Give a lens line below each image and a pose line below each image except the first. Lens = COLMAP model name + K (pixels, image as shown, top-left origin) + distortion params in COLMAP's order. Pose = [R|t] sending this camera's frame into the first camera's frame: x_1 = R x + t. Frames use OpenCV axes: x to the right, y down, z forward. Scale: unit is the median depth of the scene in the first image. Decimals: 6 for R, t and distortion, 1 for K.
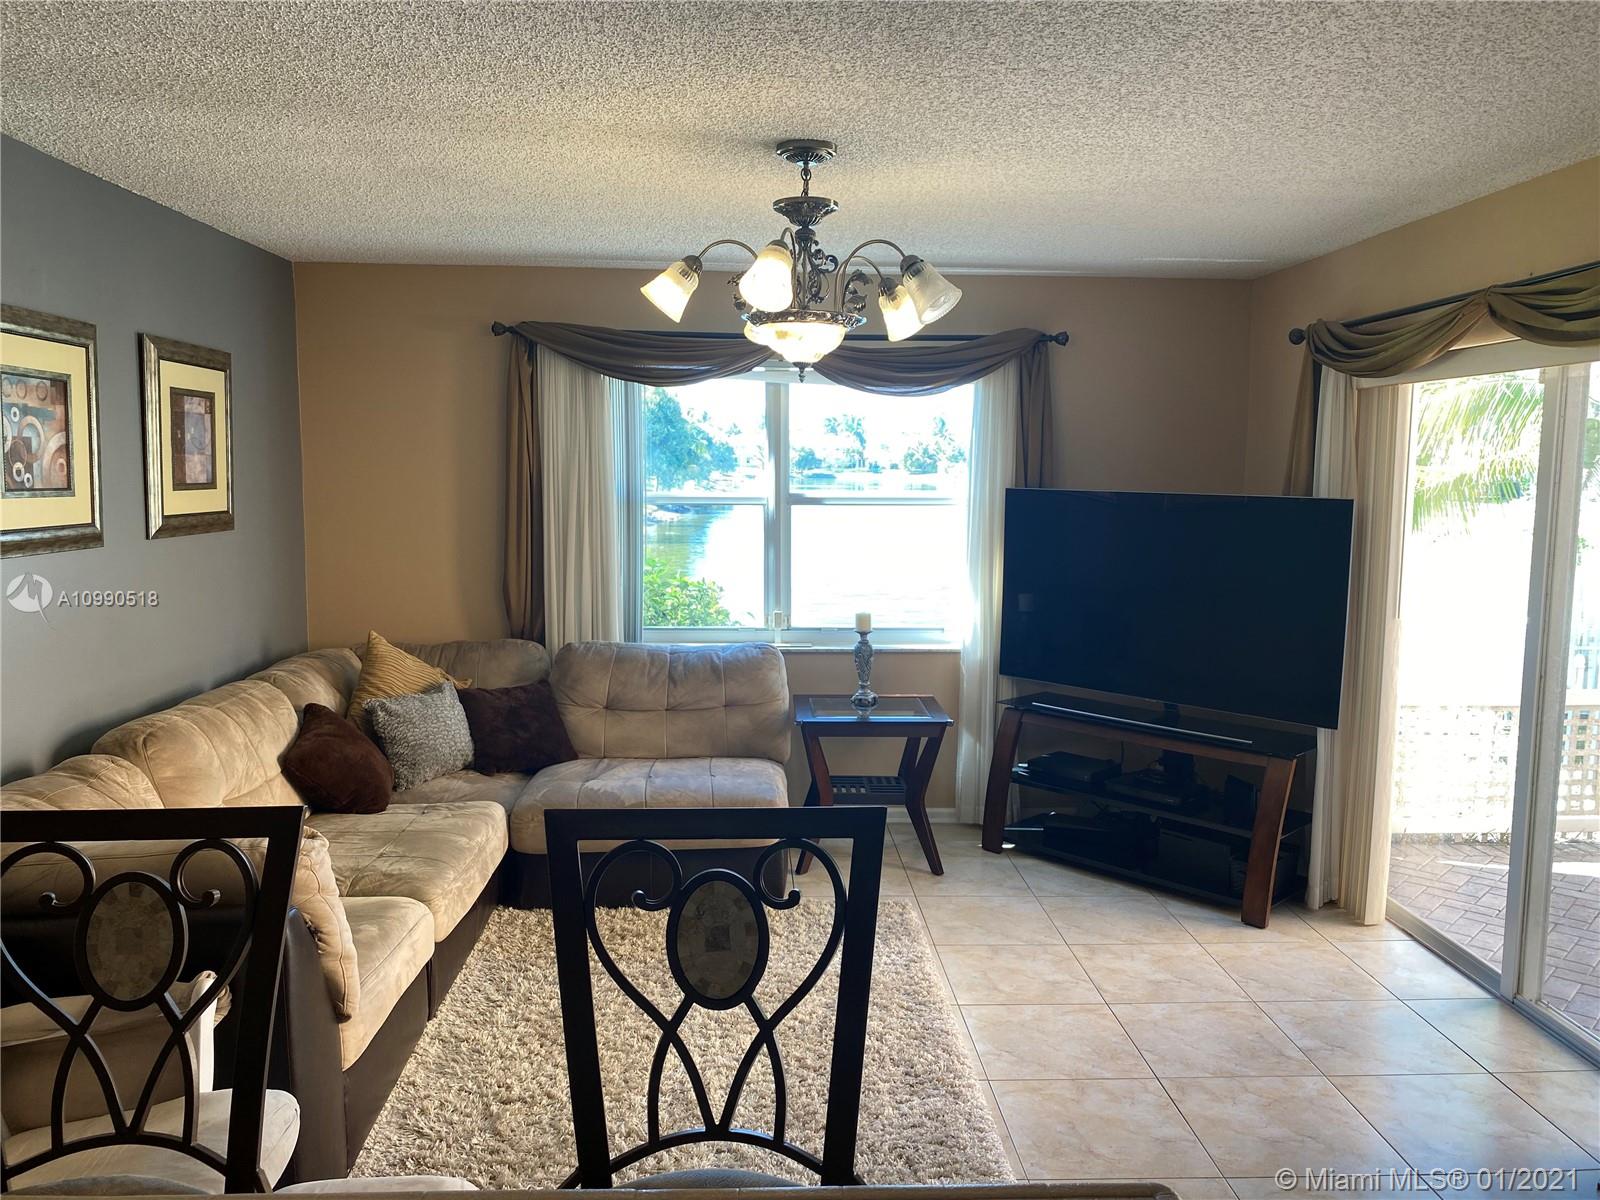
lens RADIAL K [[1243.0, 0, 797.7], [0, 1243.0, 568.8], [0, 0, 1]] dist [0.053634, -0.031168]
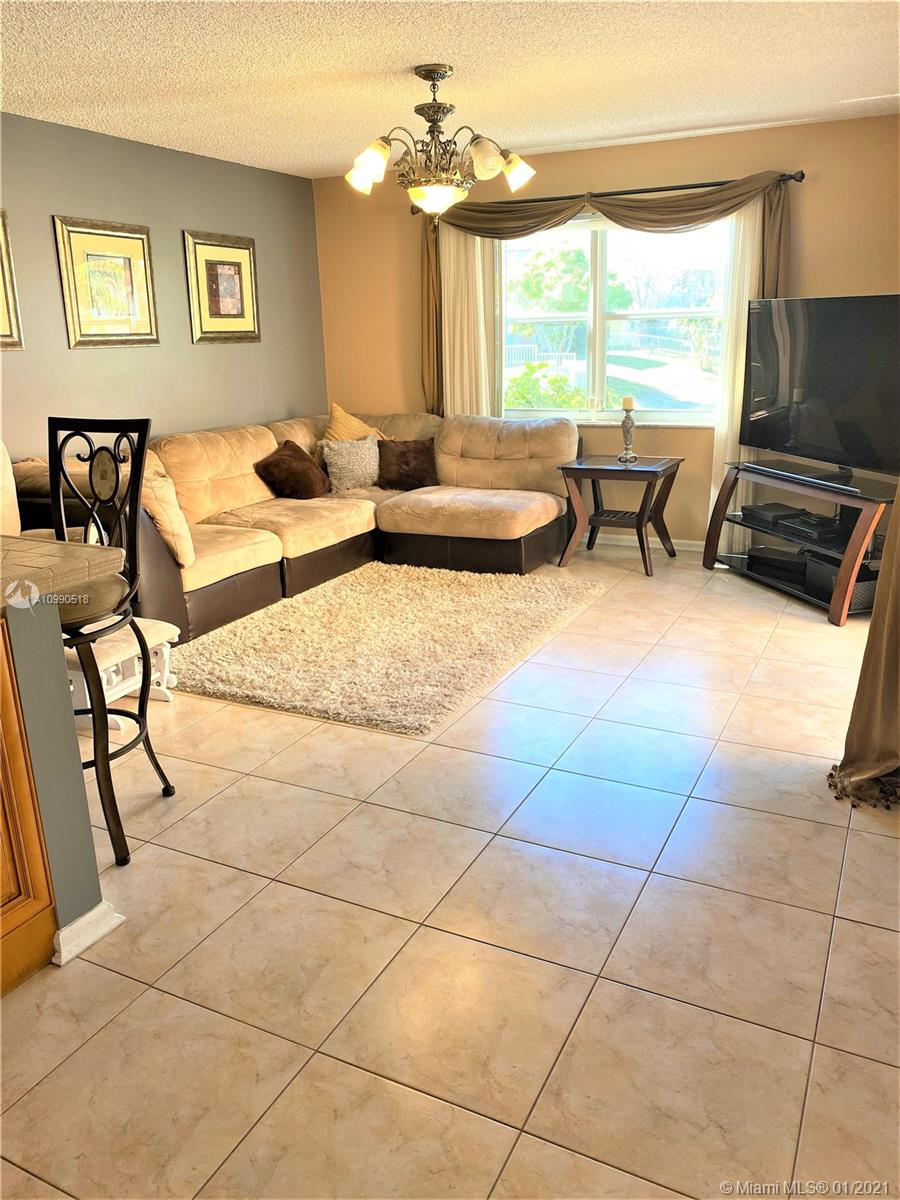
lens RADIAL K [[932.3, 0, 432.0], [0, 932.3, 575.7], [0, 0, 1]] dist [0.053634, -0.031168]
pose [[0.868357, 0.100578, -0.485634, 0.467800], [-0.013253, 0.983576, 0.180007, 0.054533], [0.495762, -0.149874, 0.855428, -0.078322]]
